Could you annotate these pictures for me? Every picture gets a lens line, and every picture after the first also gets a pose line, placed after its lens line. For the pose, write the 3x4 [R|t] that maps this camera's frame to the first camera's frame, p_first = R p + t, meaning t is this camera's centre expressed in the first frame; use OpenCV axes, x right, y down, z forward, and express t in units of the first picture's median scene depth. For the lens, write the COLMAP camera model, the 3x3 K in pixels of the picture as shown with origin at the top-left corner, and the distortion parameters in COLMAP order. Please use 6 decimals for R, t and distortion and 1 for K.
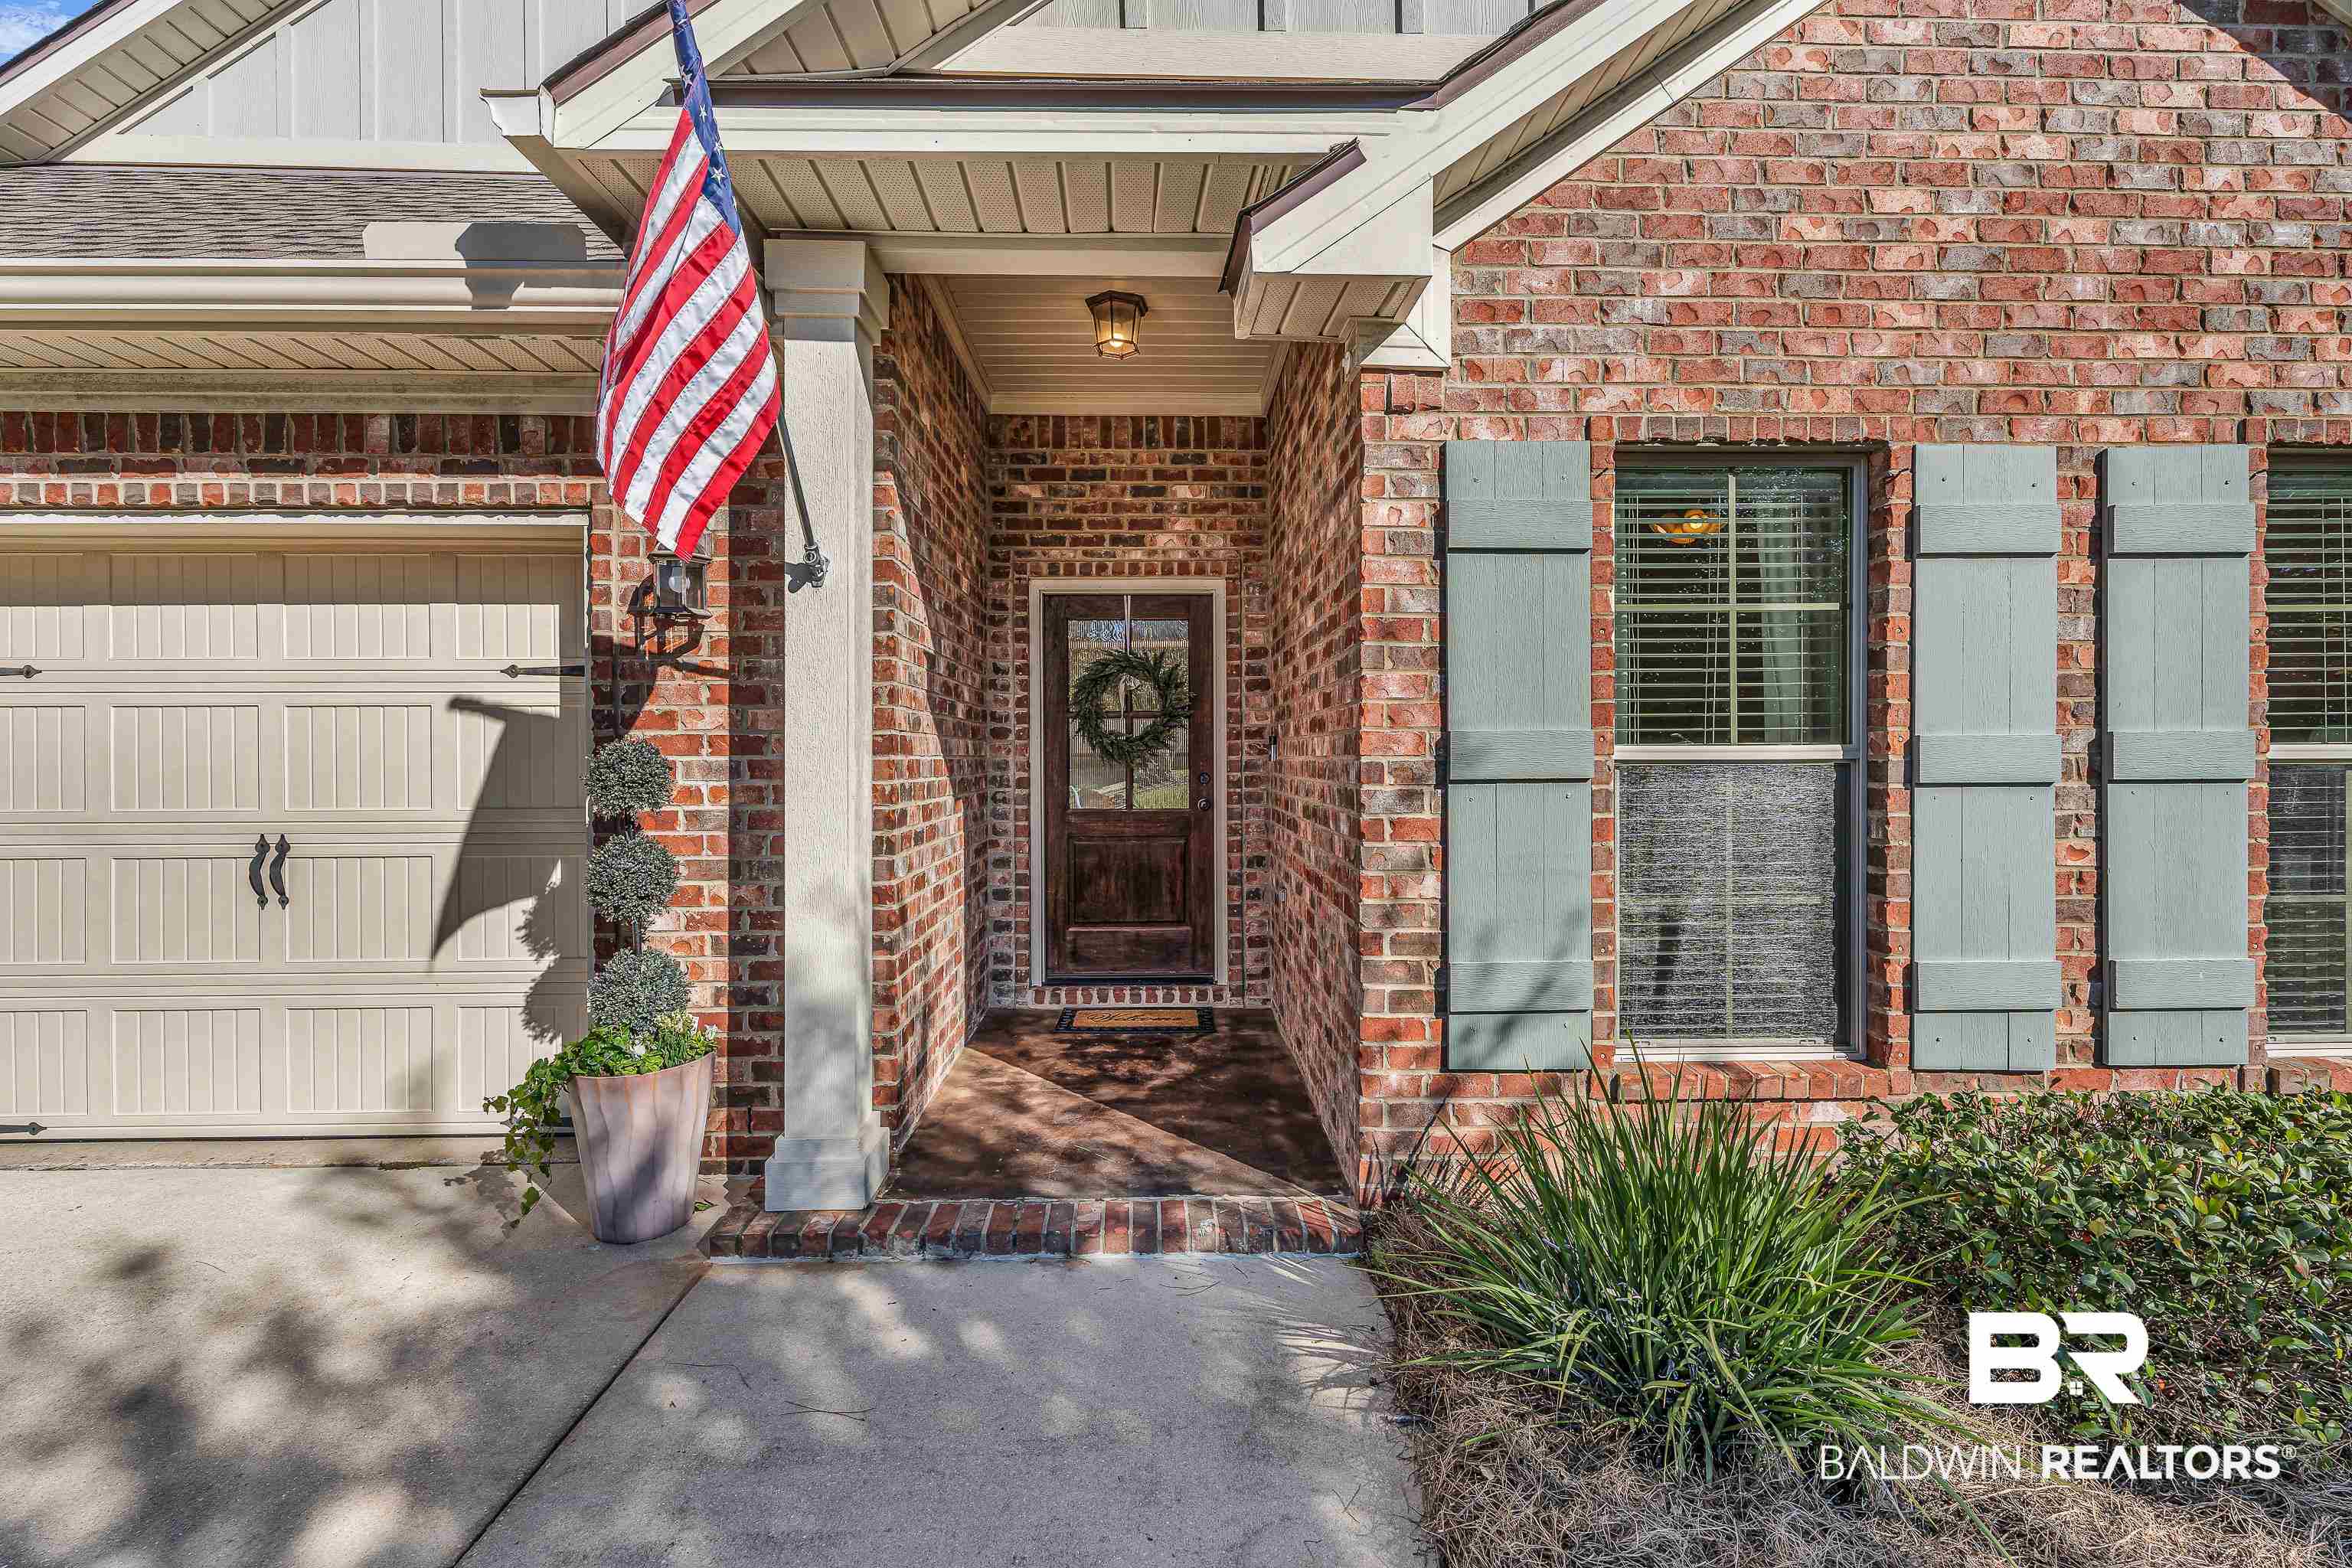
lens RADIAL K [[1075.1, 0, 1170.6], [0, 1075.1, 781.5], [0, 0, 1]] dist [0.000775, -0.000554]
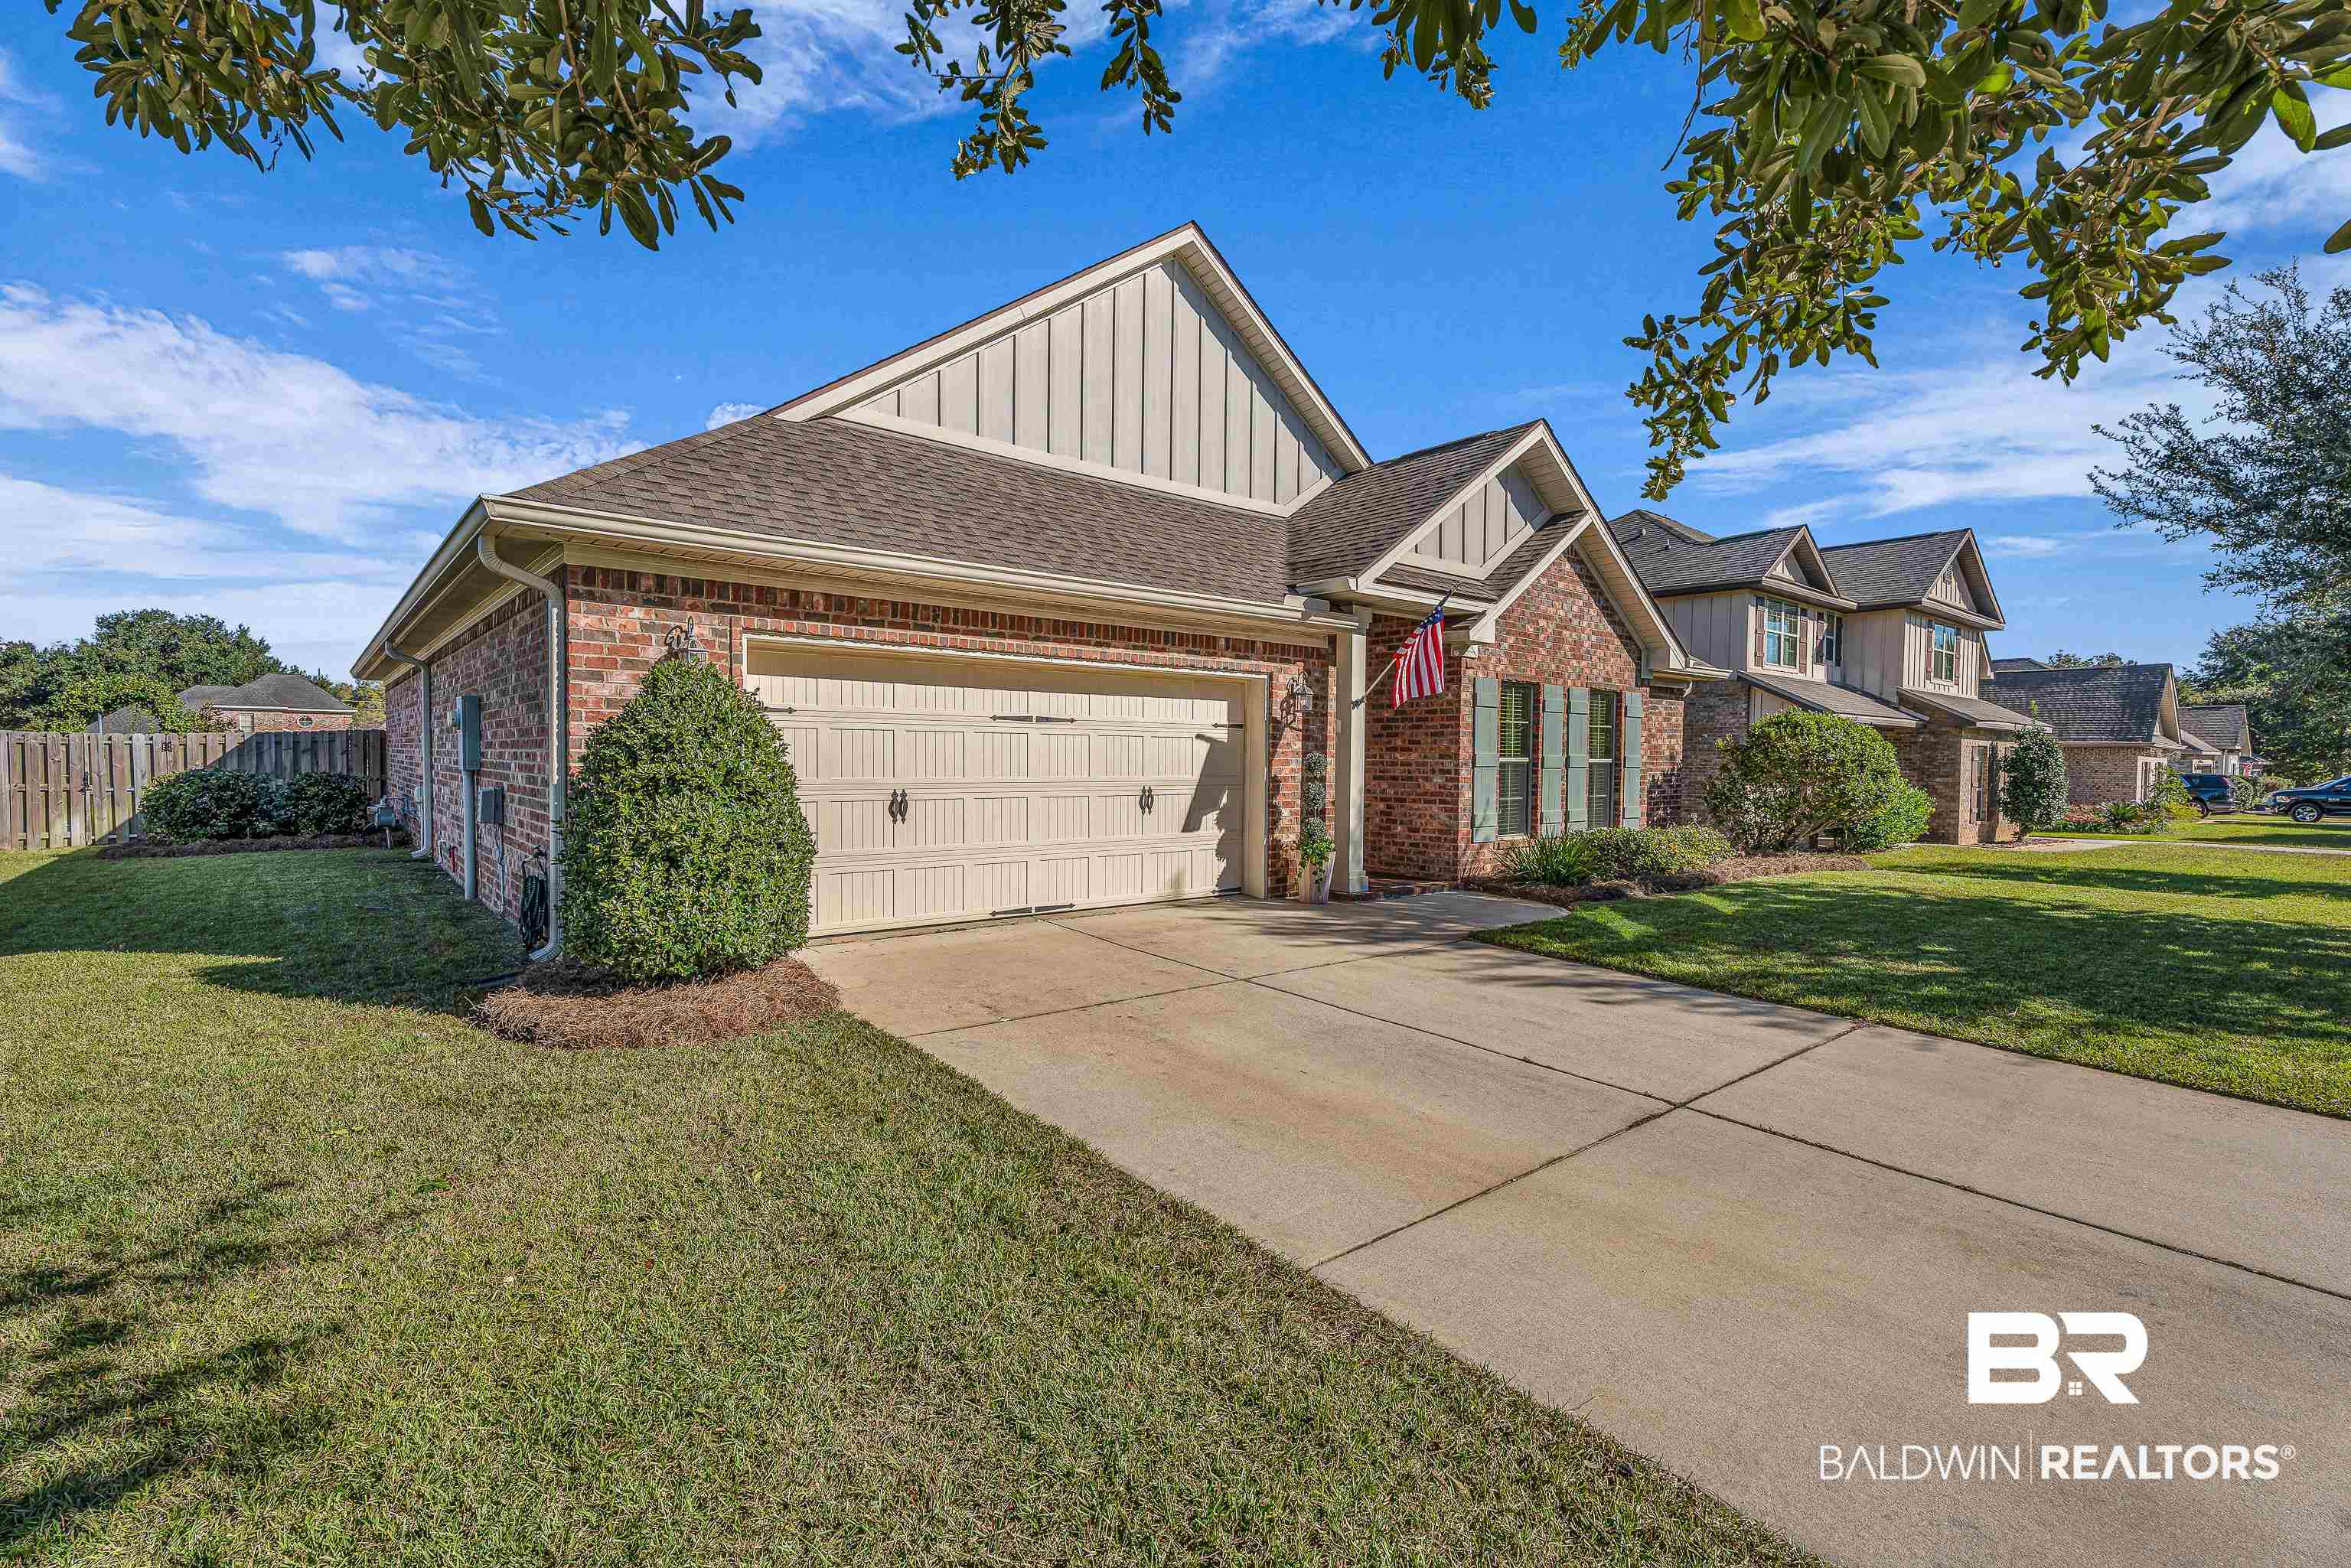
lens RADIAL K [[1074.6, 0, 1179.2], [0, 1074.6, 798.2], [0, 0, 1]] dist [0.000775, -0.000554]
pose [[0.773195, -0.015970, 0.633967, -2.920836], [-0.006294, 0.999440, 0.032852, -0.008558], [-0.634137, -0.029391, 0.772662, -1.259366]]
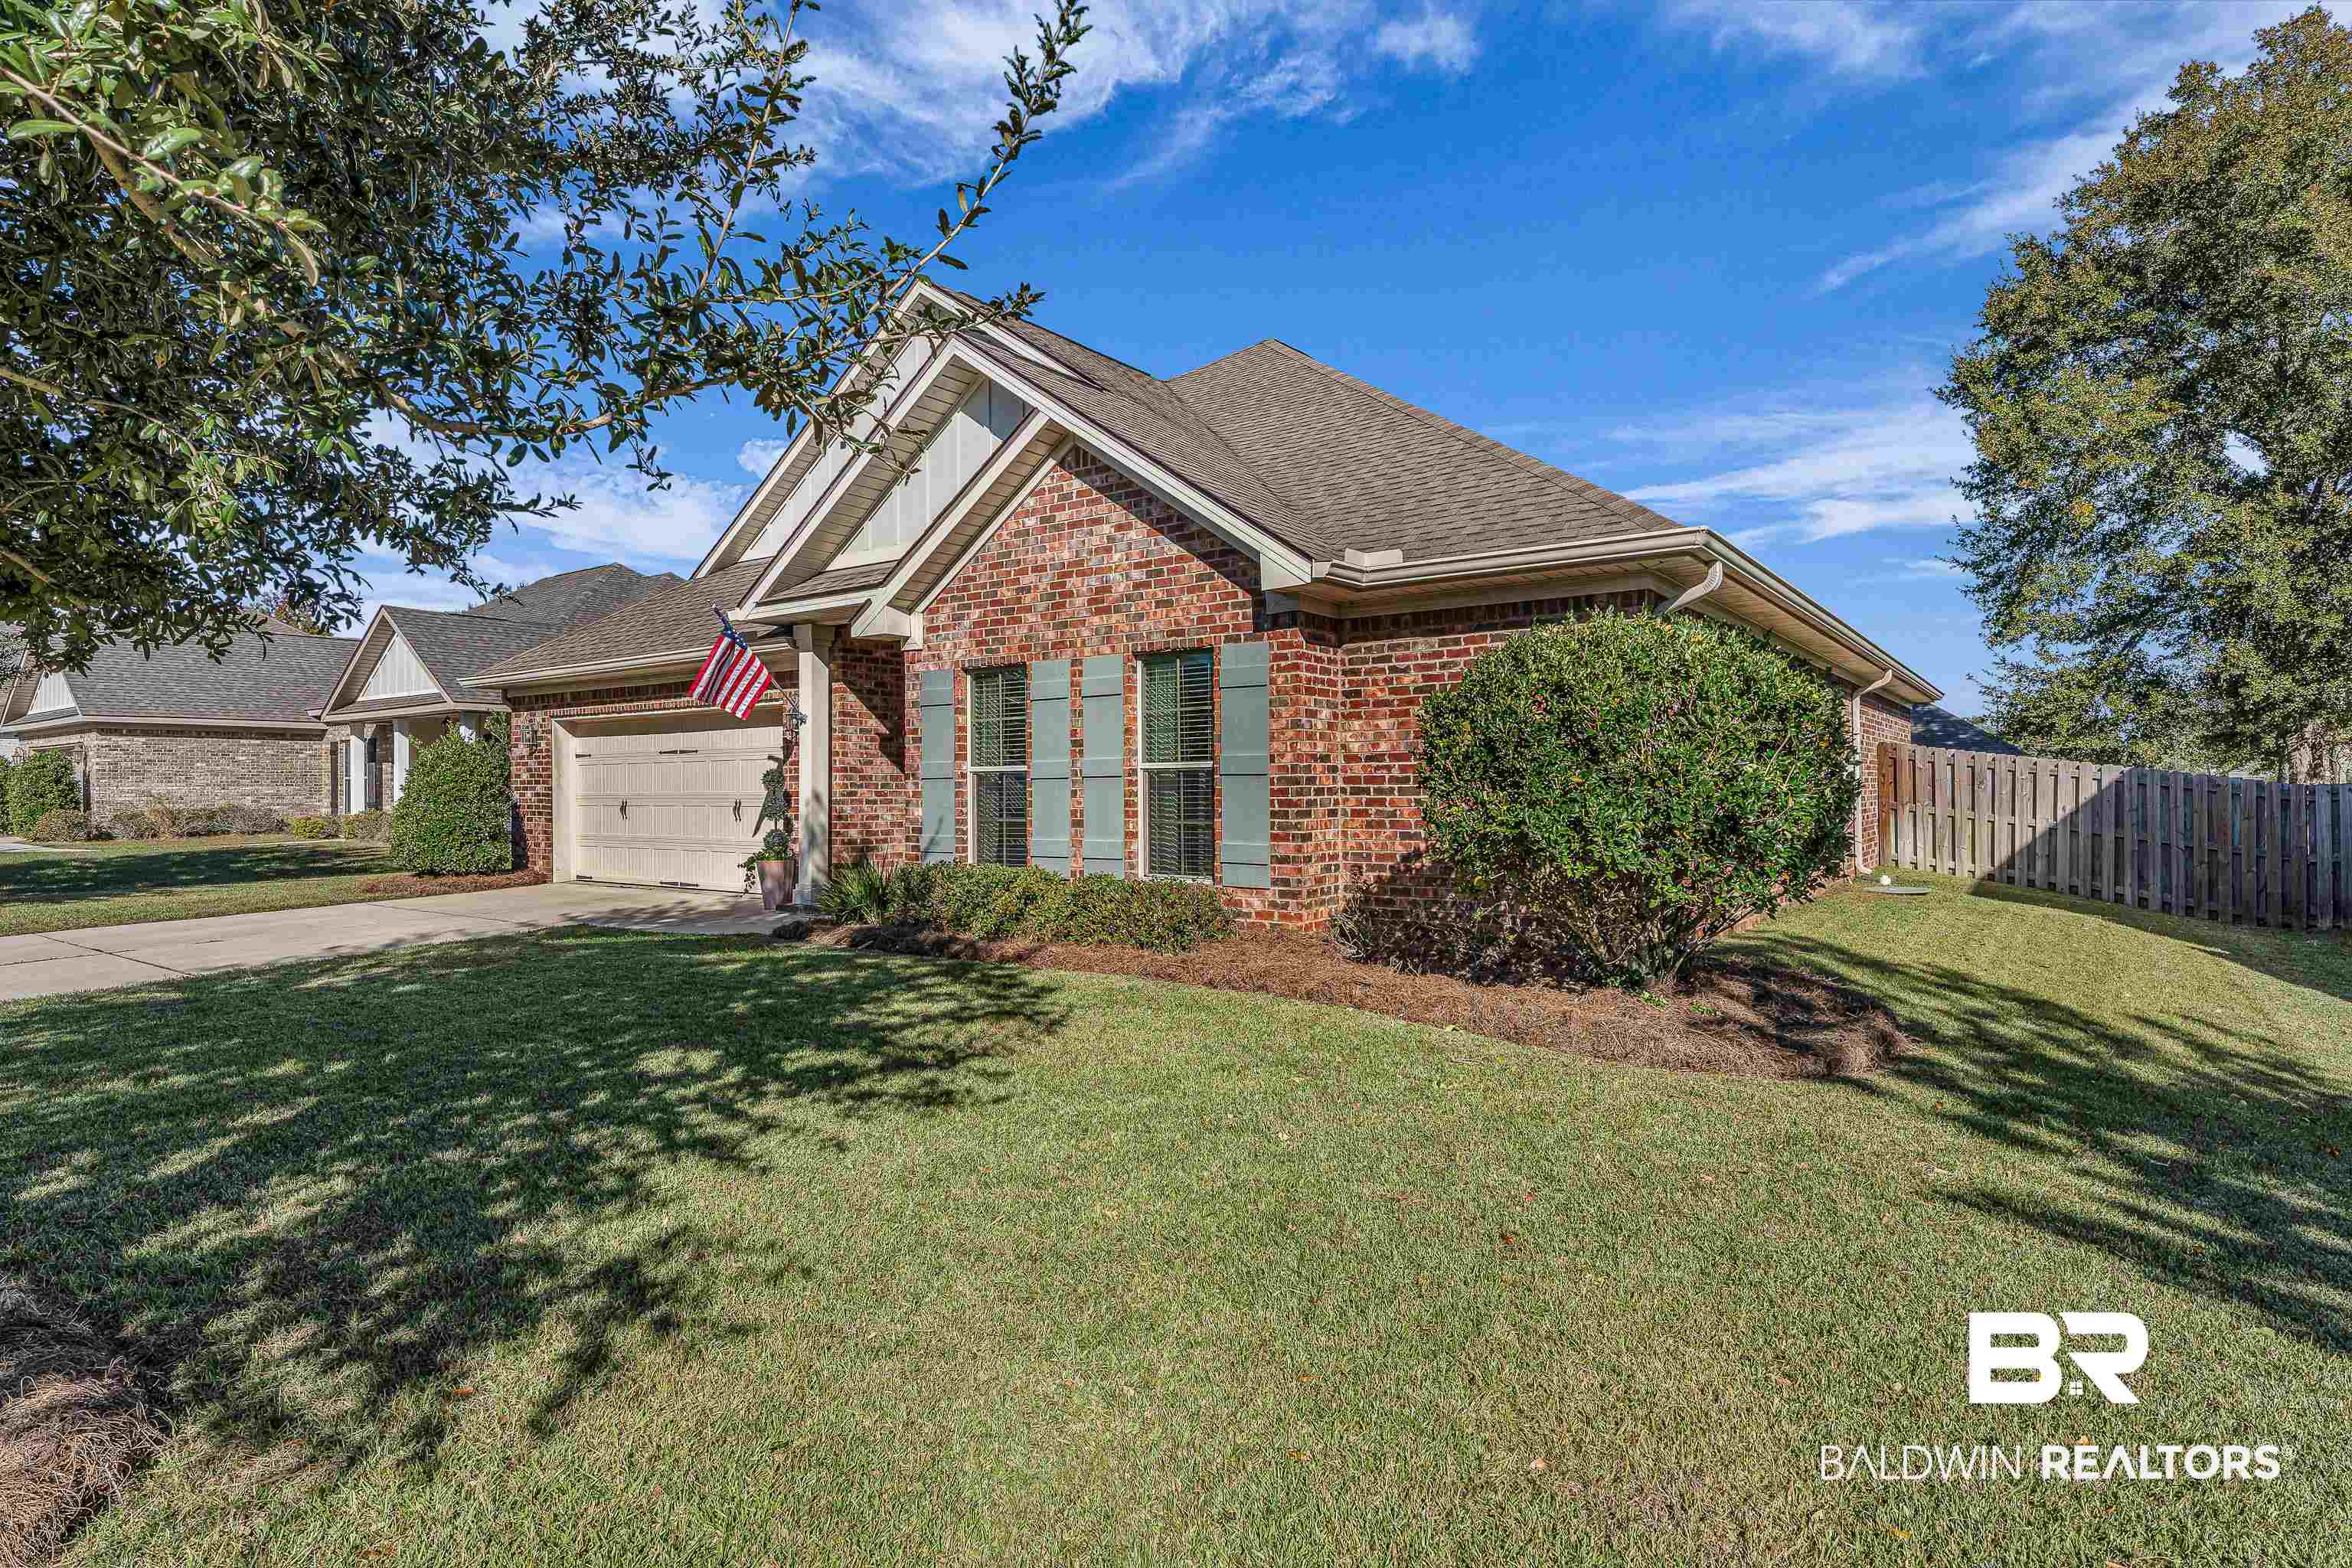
lens RADIAL K [[1198.1, 0, 1165.4], [0, 1198.1, 774.0], [0, 0, 1]] dist [-0.004495, -0.000212]
pose [[0.796525, -0.009859, -0.604525, 2.922522], [0.001917, 0.999903, -0.013782, 0.034260], [0.604602, 0.009819, 0.796467, -1.358322]]
